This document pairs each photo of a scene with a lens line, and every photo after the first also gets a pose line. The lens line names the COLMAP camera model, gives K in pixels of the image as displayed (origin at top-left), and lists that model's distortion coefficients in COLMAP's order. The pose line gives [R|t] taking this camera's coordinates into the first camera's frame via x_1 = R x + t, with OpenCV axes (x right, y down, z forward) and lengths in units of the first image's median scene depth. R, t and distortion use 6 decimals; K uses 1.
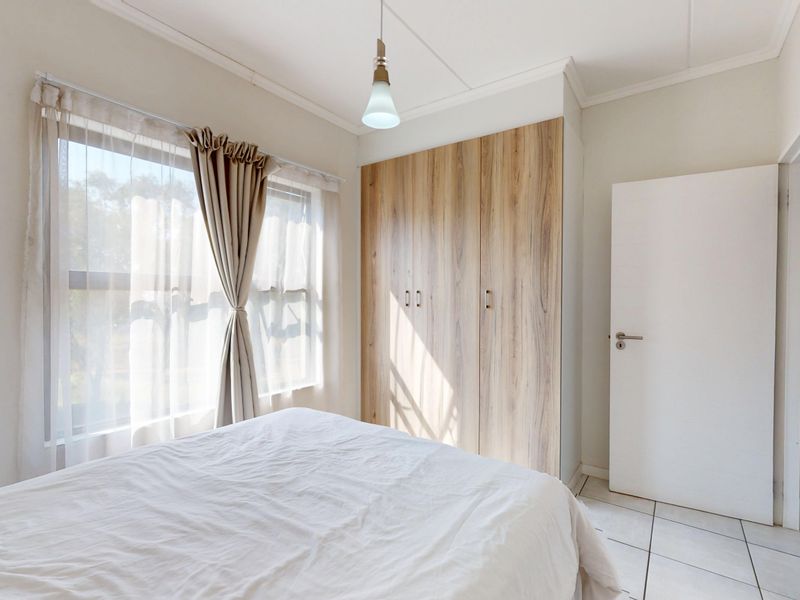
lens RADIAL K [[393.8, 0, 400.0], [0, 393.8, 300.0], [0, 0, 1]] dist [0.000316, 0.000232]
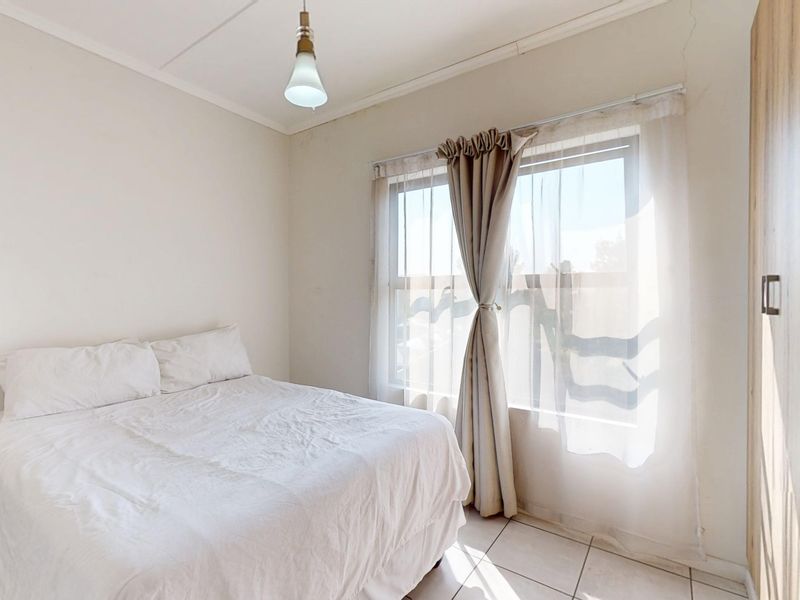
lens RADIAL K [[393.8, 0, 400.0], [0, 393.8, 300.0], [0, 0, 1]] dist [0.000316, 0.000232]
pose [[0.015103, 0.006953, -0.999862, 0.815536], [-0.009974, 0.999927, 0.006803, 0.005090], [0.999836, 0.009870, 0.015171, 1.137735]]
